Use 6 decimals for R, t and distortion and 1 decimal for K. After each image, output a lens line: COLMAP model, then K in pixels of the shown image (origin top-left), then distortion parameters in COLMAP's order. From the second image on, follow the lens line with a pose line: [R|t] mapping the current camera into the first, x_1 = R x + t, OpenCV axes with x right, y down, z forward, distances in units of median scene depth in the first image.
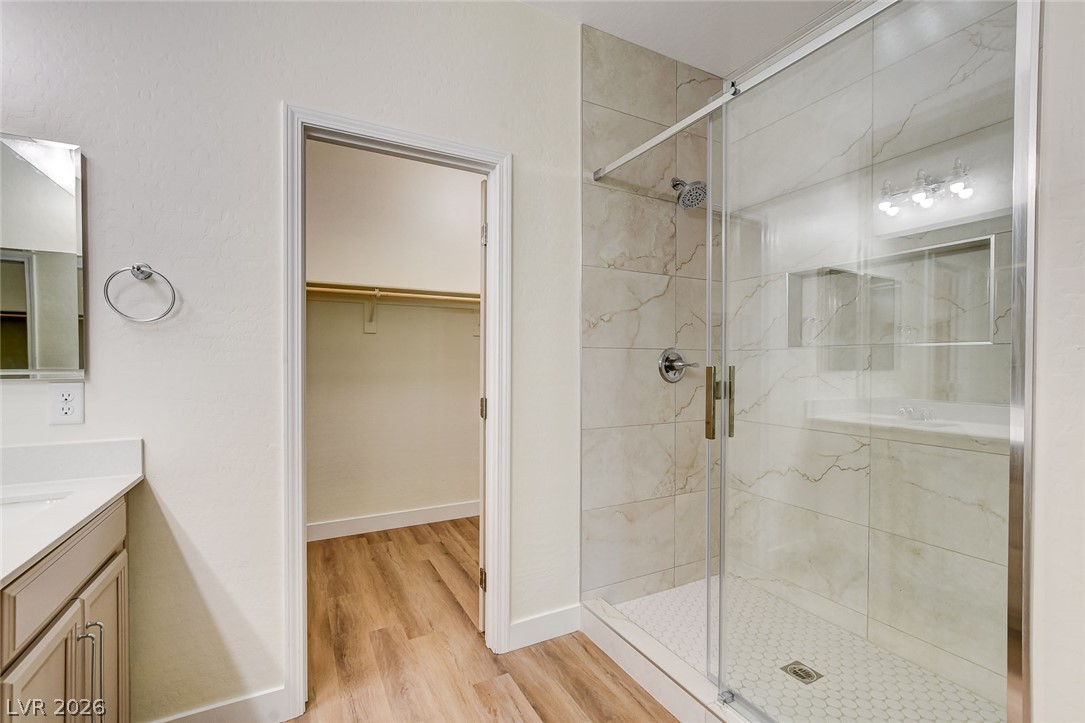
lens RADIAL K [[479.8, 0, 545.7], [0, 479.8, 357.7], [0, 0, 1]] dist [-0.009990, 0.002237]
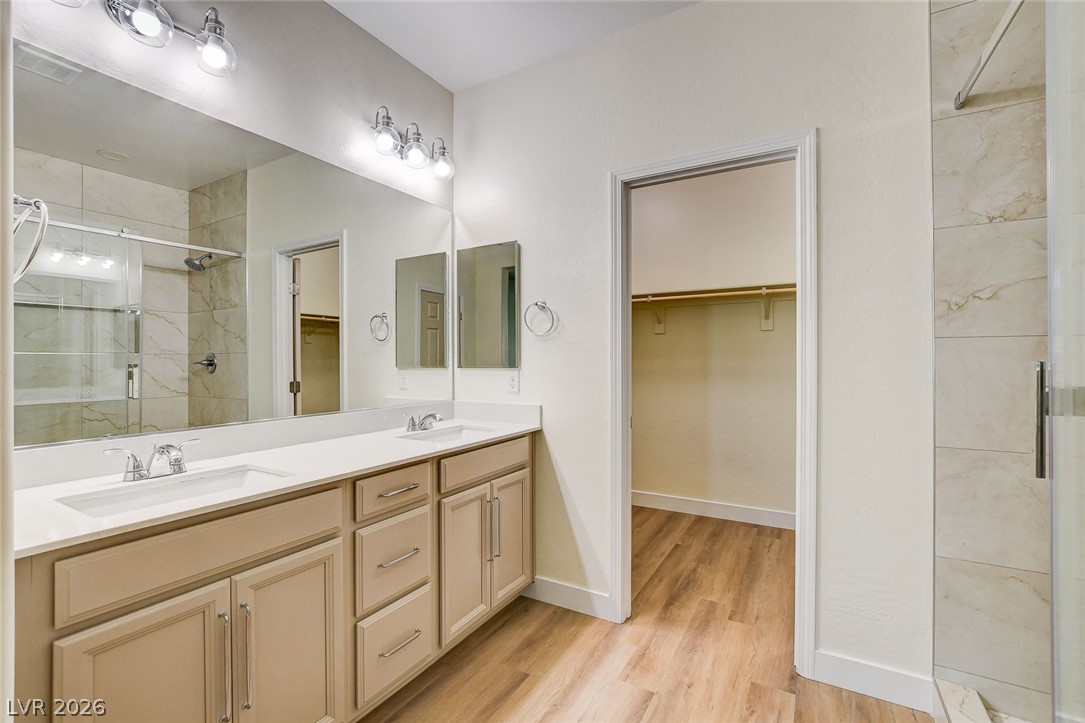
lens RADIAL K [[479.8, 0, 539.4], [0, 479.8, 344.5], [0, 0, 1]] dist [-0.009990, 0.002237]
pose [[0.521835, -0.030338, -0.852507, 0.404046], [0.010316, 0.999519, -0.029255, 0.005021], [0.852984, 0.006471, 0.521897, 0.080962]]
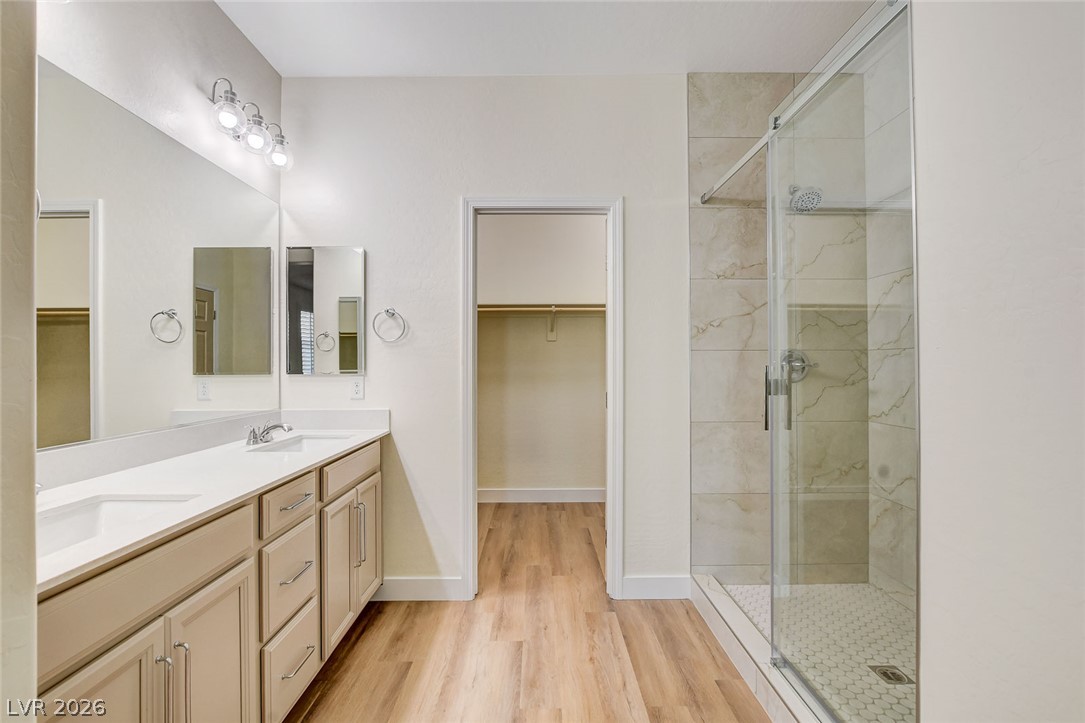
lens RADIAL K [[479.8, 0, 539.7], [0, 479.8, 343.6], [0, 0, 1]] dist [-0.009990, 0.002237]
pose [[0.884575, -0.026364, -0.465652, 0.301072], [0.009278, 0.999198, -0.038946, 0.003872], [0.466305, 0.030130, 0.884111, -0.190556]]
